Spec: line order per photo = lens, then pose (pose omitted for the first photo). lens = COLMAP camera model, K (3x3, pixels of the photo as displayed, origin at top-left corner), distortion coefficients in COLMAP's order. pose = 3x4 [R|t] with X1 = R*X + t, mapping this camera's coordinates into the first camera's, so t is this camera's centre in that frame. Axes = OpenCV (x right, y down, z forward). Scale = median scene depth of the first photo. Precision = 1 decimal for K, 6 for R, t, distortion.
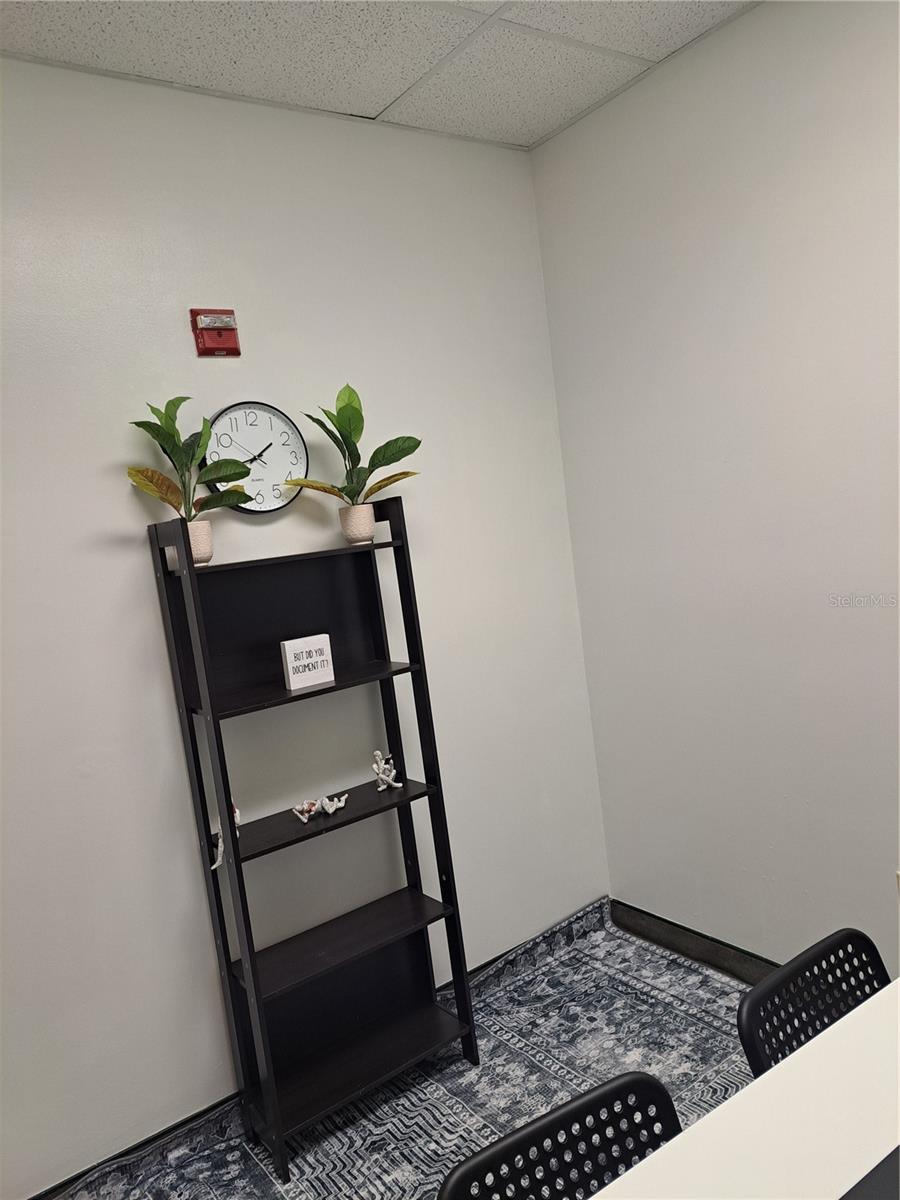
lens RADIAL K [[852.6, 0, 455.7], [0, 852.6, 602.0], [0, 0, 1]] dist [0.010152, -0.024308]
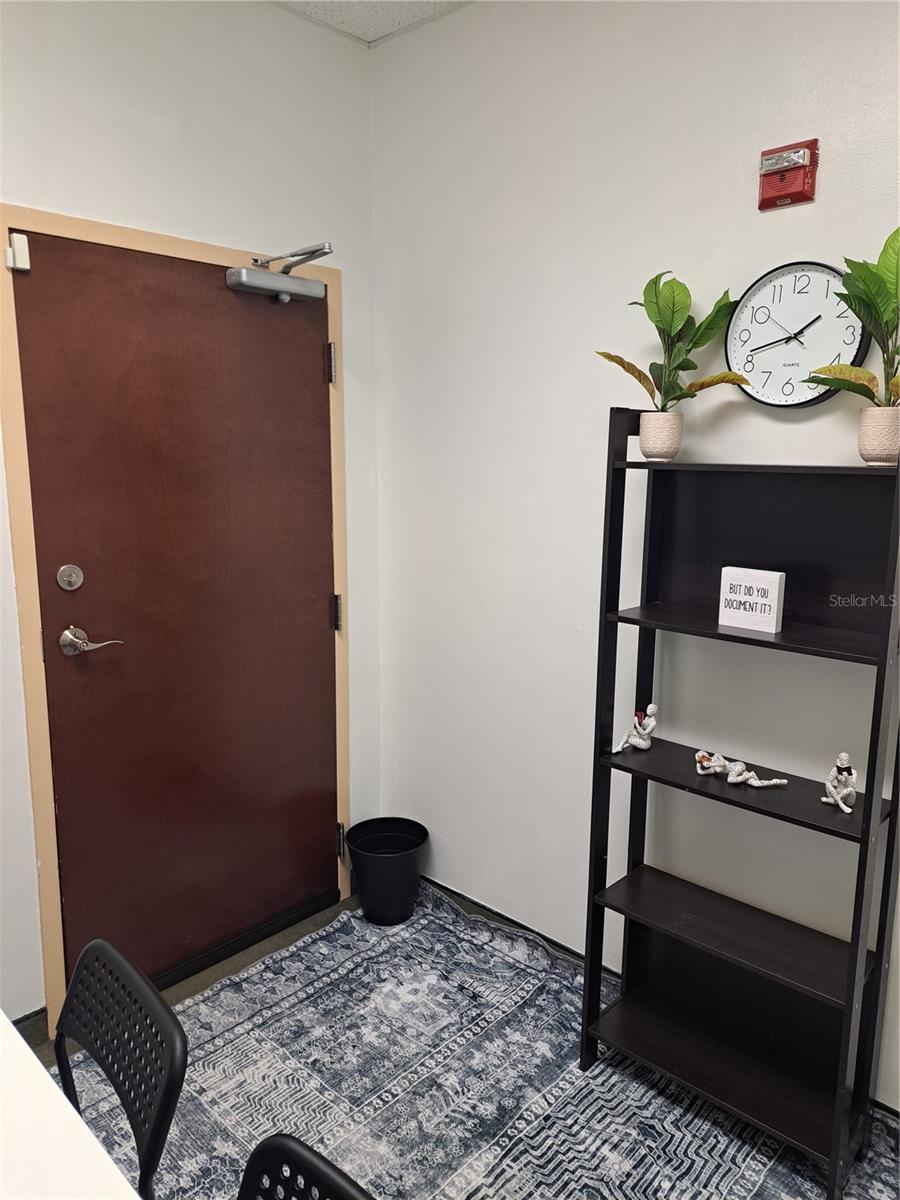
lens RADIAL K [[852.6, 0, 455.5], [0, 852.6, 595.8], [0, 0, 1]] dist [0.010152, -0.024308]
pose [[0.179337, 0.302670, -0.936071, 0.538389], [-0.136246, 0.949969, 0.281061, -0.123996], [0.974308, 0.077132, 0.211602, 0.561596]]
